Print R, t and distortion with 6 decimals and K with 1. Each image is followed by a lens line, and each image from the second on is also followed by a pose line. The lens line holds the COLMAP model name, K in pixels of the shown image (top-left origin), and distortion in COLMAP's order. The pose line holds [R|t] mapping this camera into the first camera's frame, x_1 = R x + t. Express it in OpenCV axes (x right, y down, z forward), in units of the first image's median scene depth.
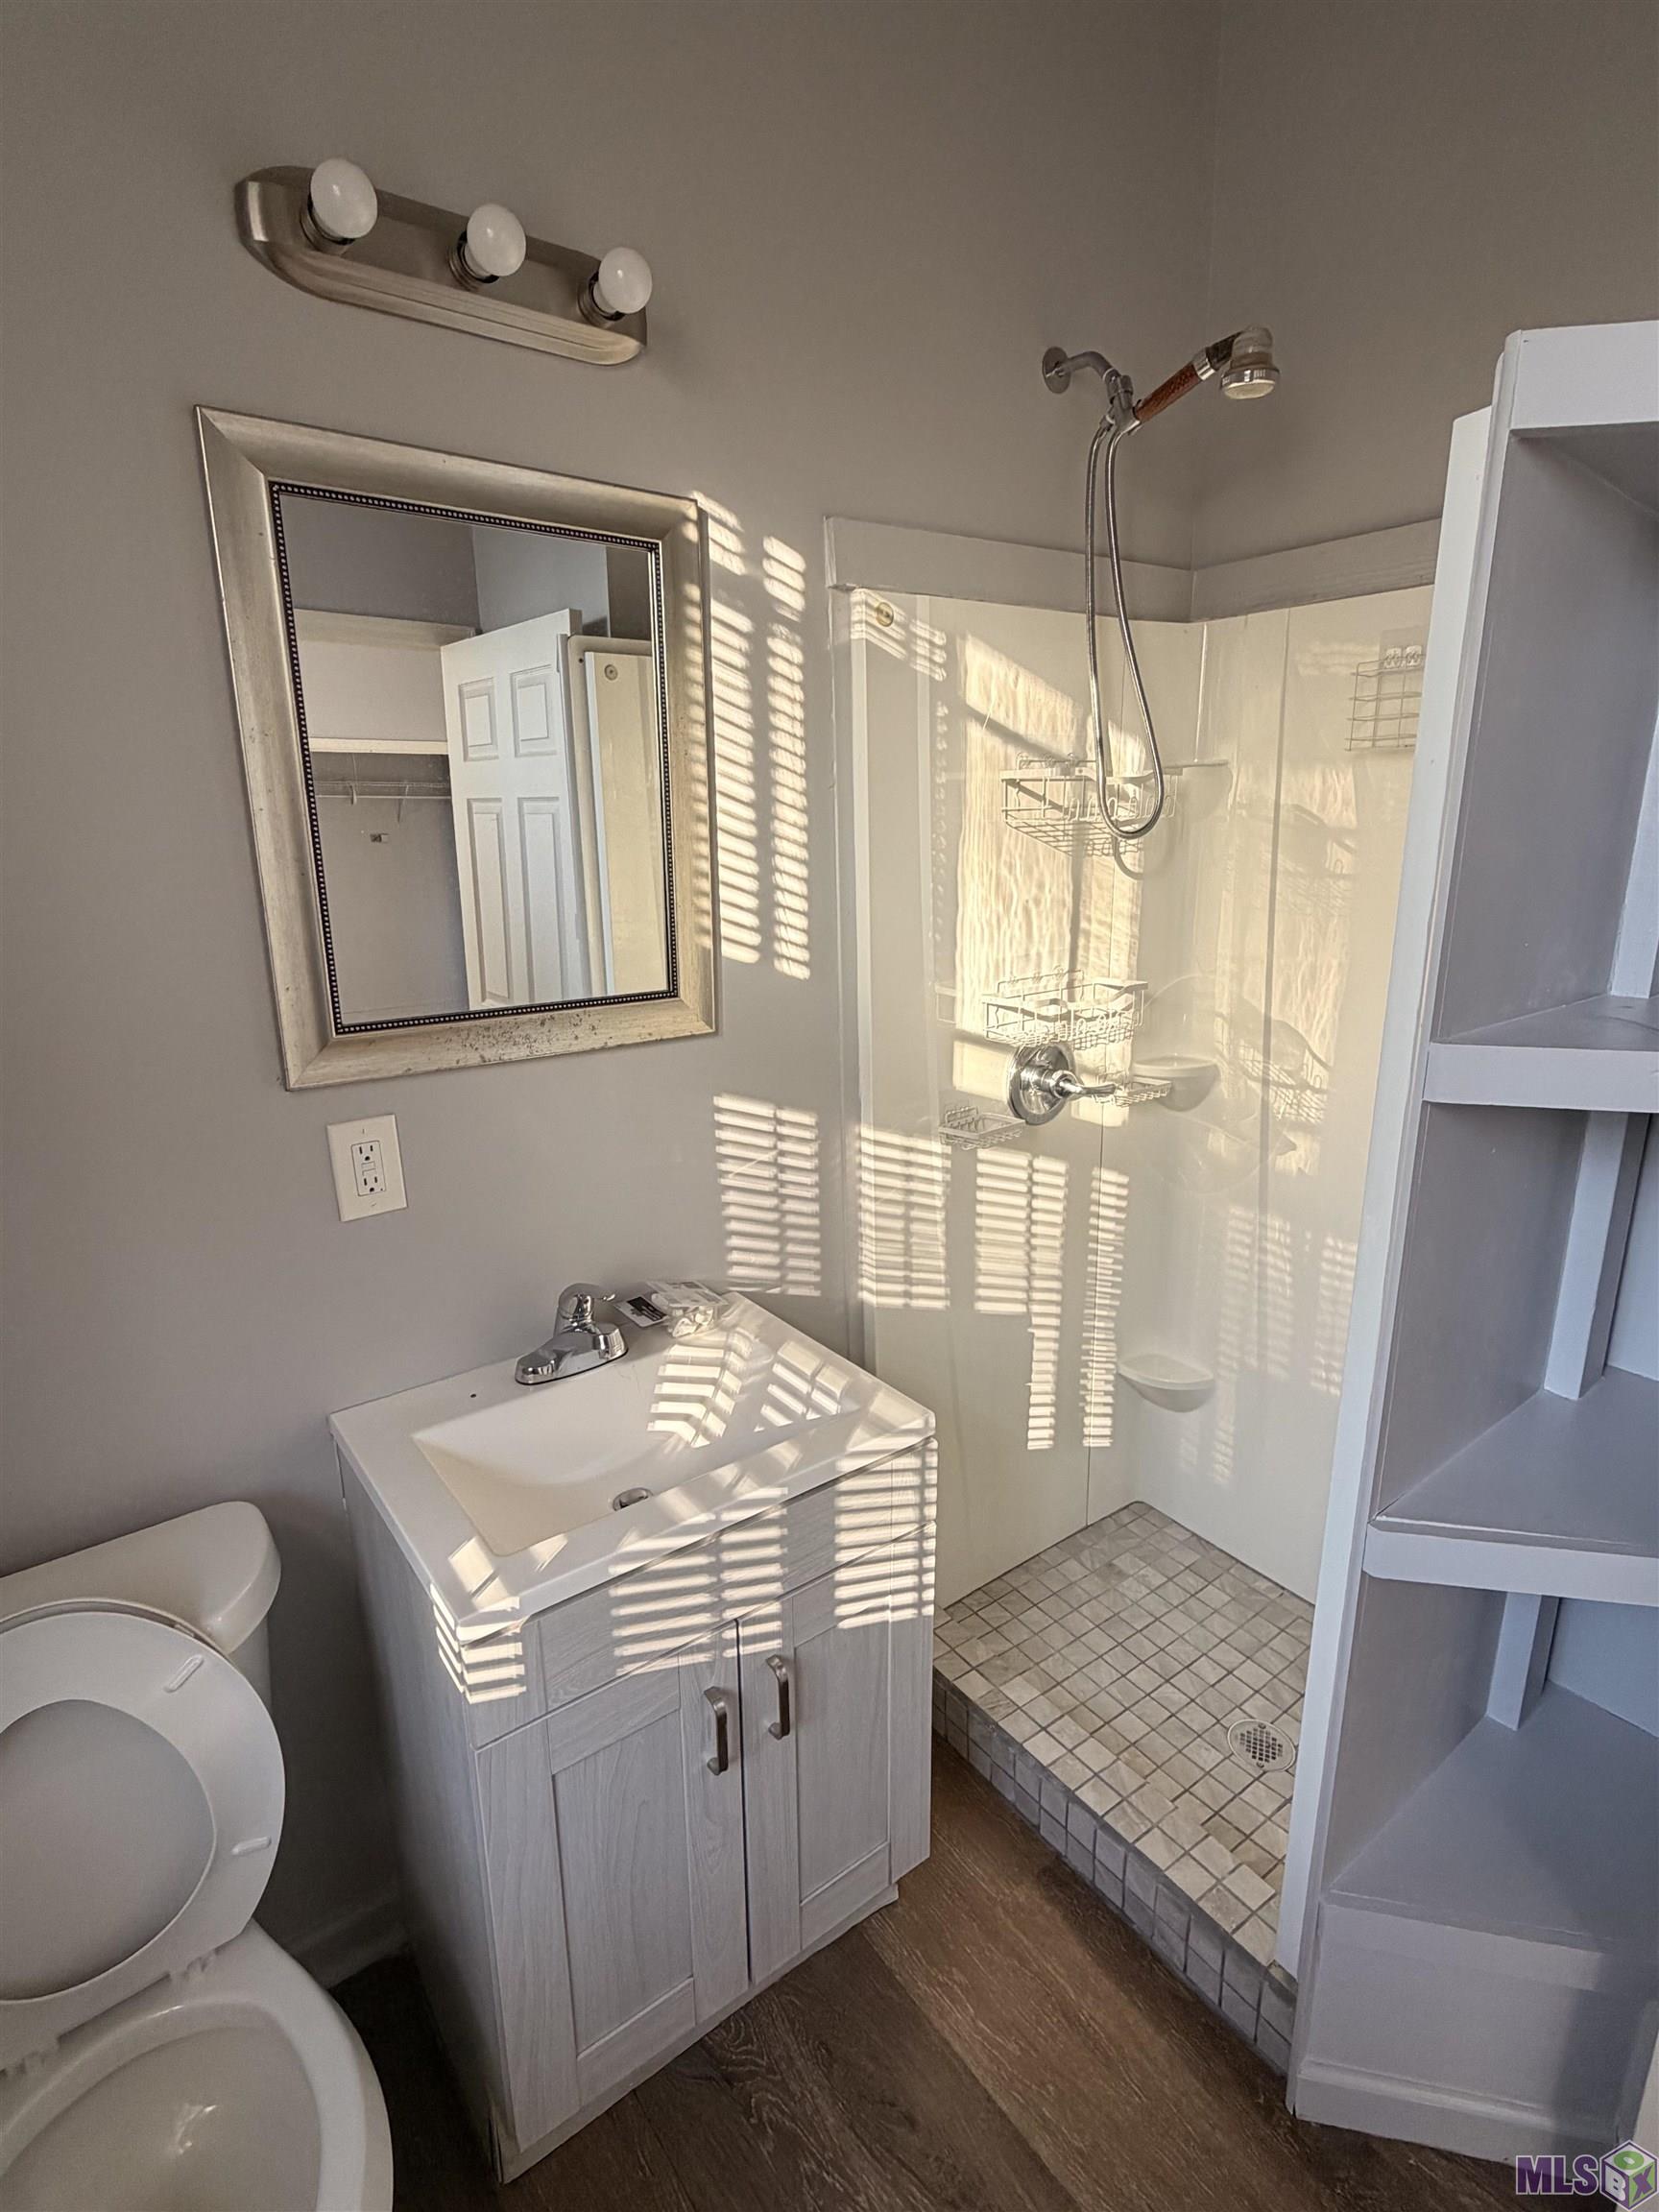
lens RADIAL K [[1104.8, 0, 829.5], [0, 1104.8, 1106.0], [0, 0, 1]] dist [-0.000283, -0.000662]
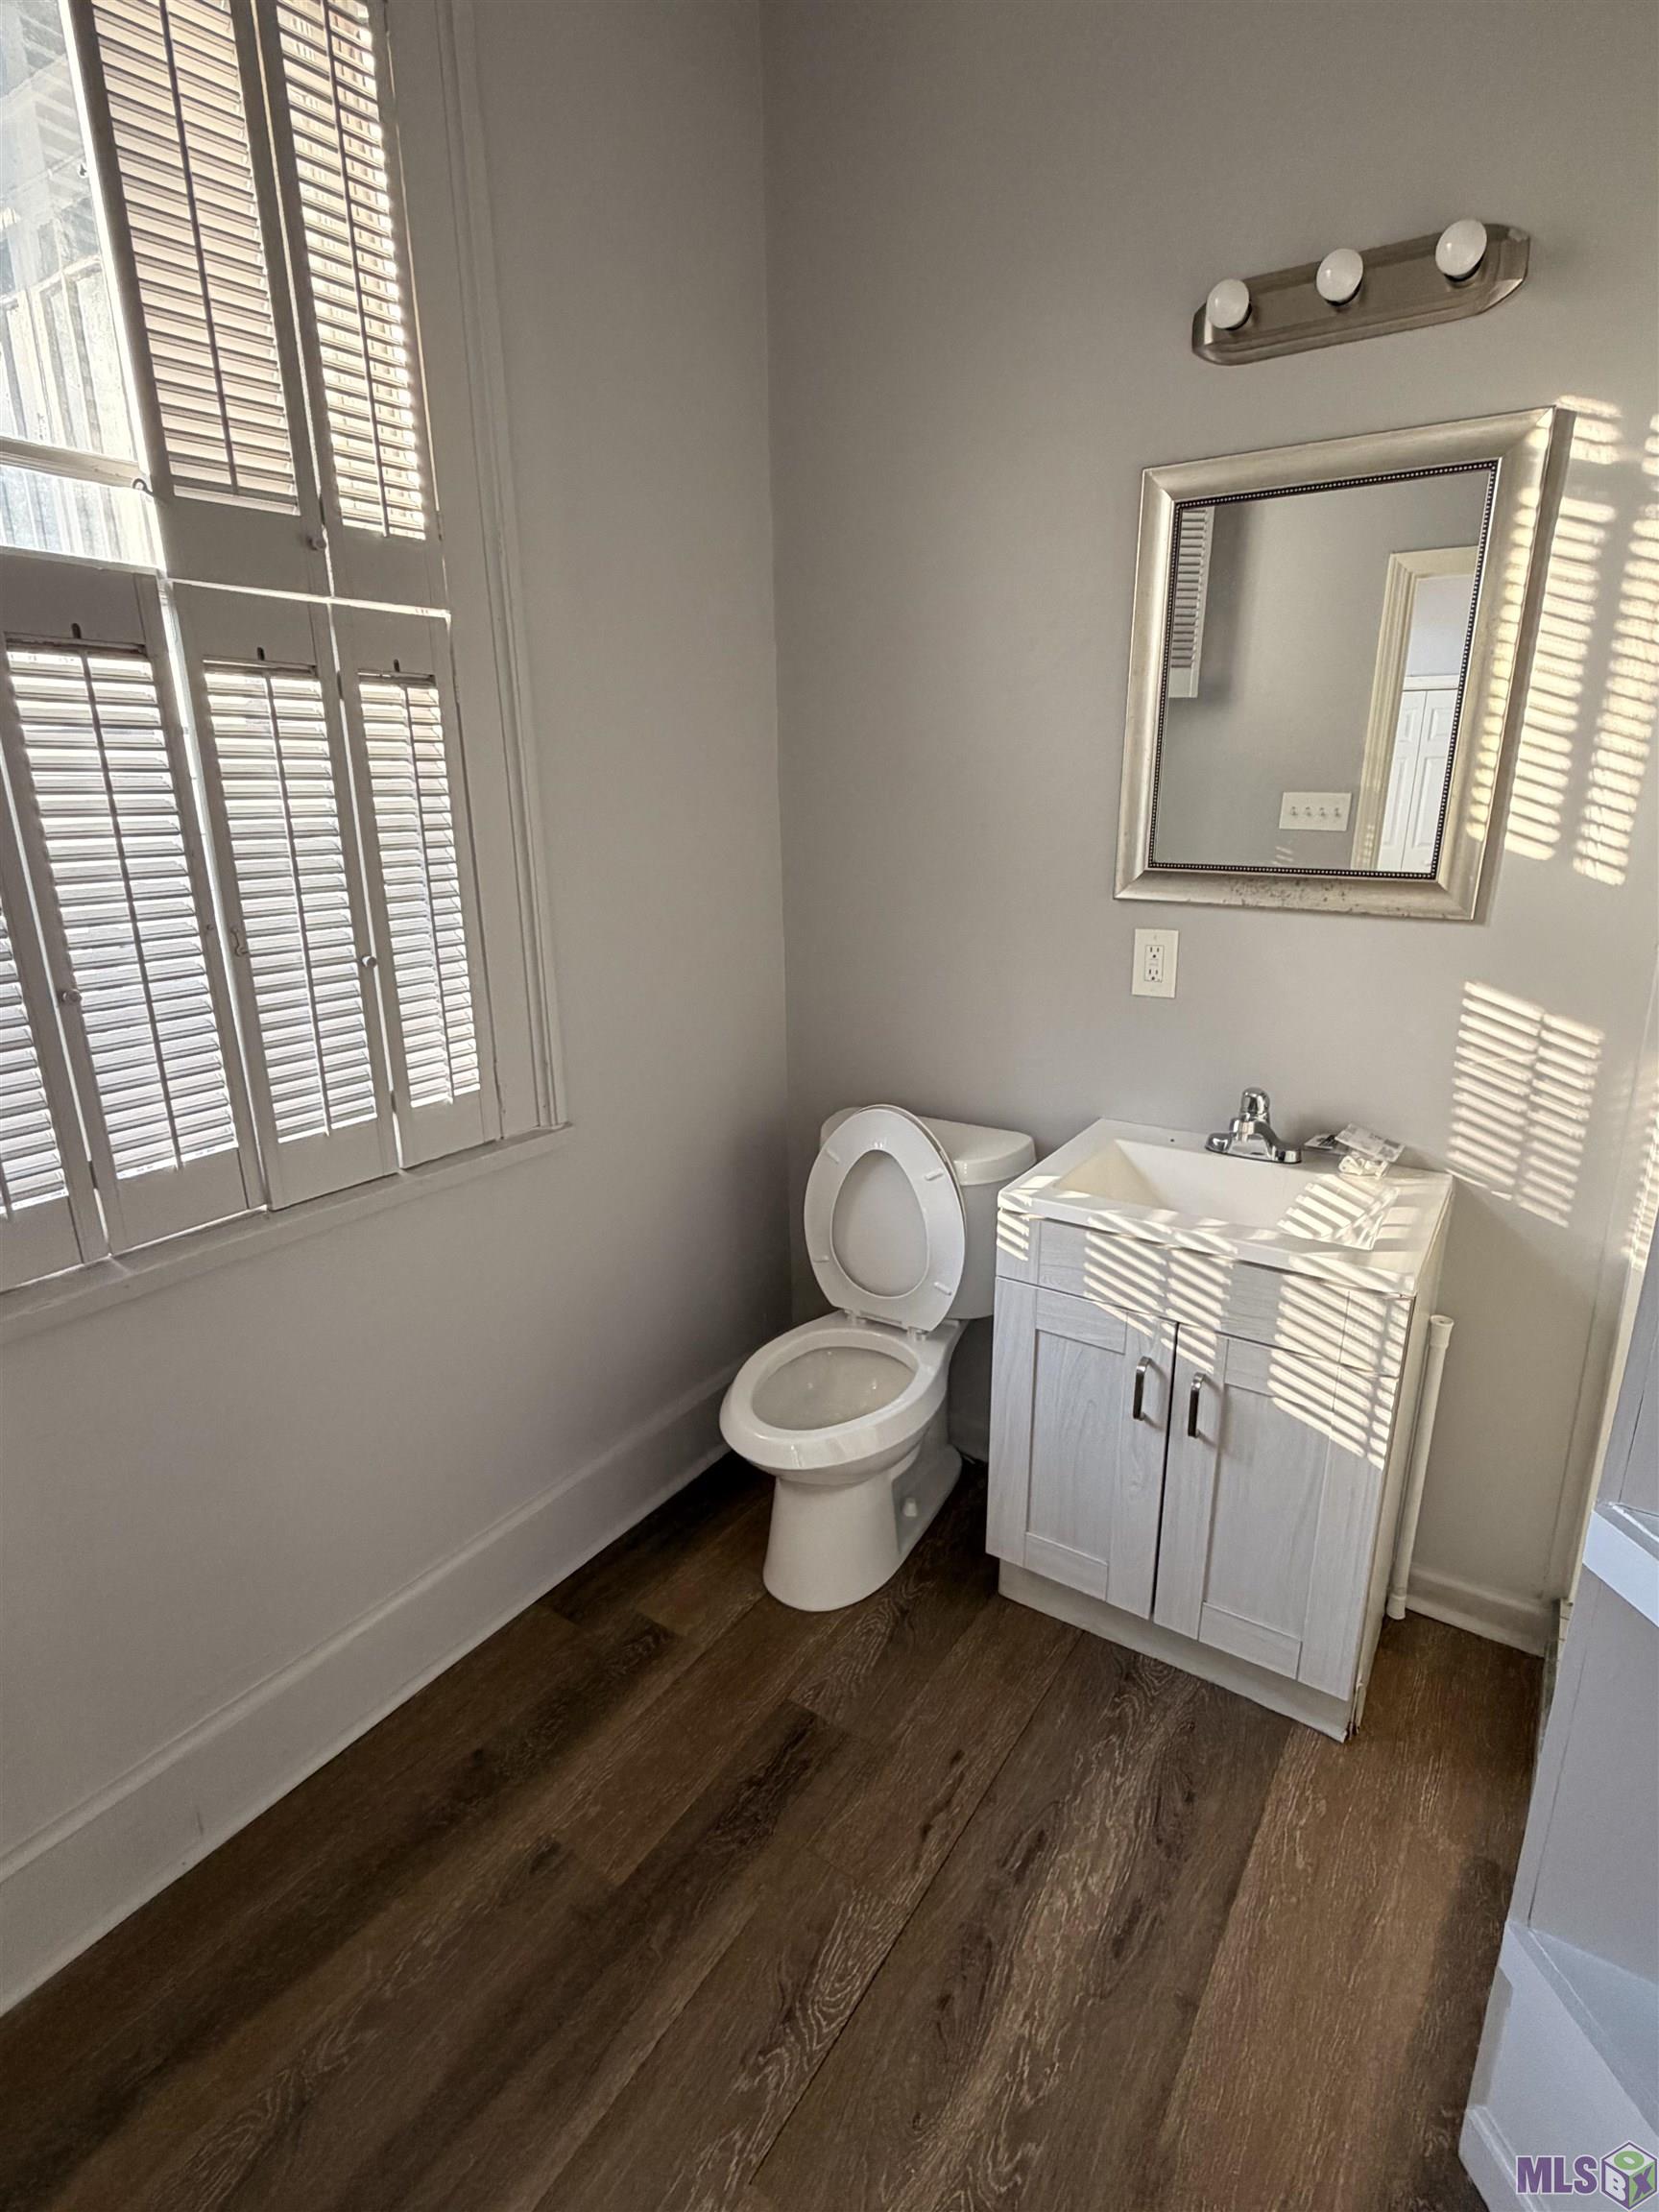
lens RADIAL K [[1104.8, 0, 829.5], [0, 1104.8, 1106.0], [0, 0, 1]] dist [-0.000283, -0.000662]
pose [[0.333188, 0.275010, -0.901862, 0.726840], [-0.235890, 0.950412, 0.202667, 0.035818], [0.912875, 0.145214, 0.381538, 0.054987]]
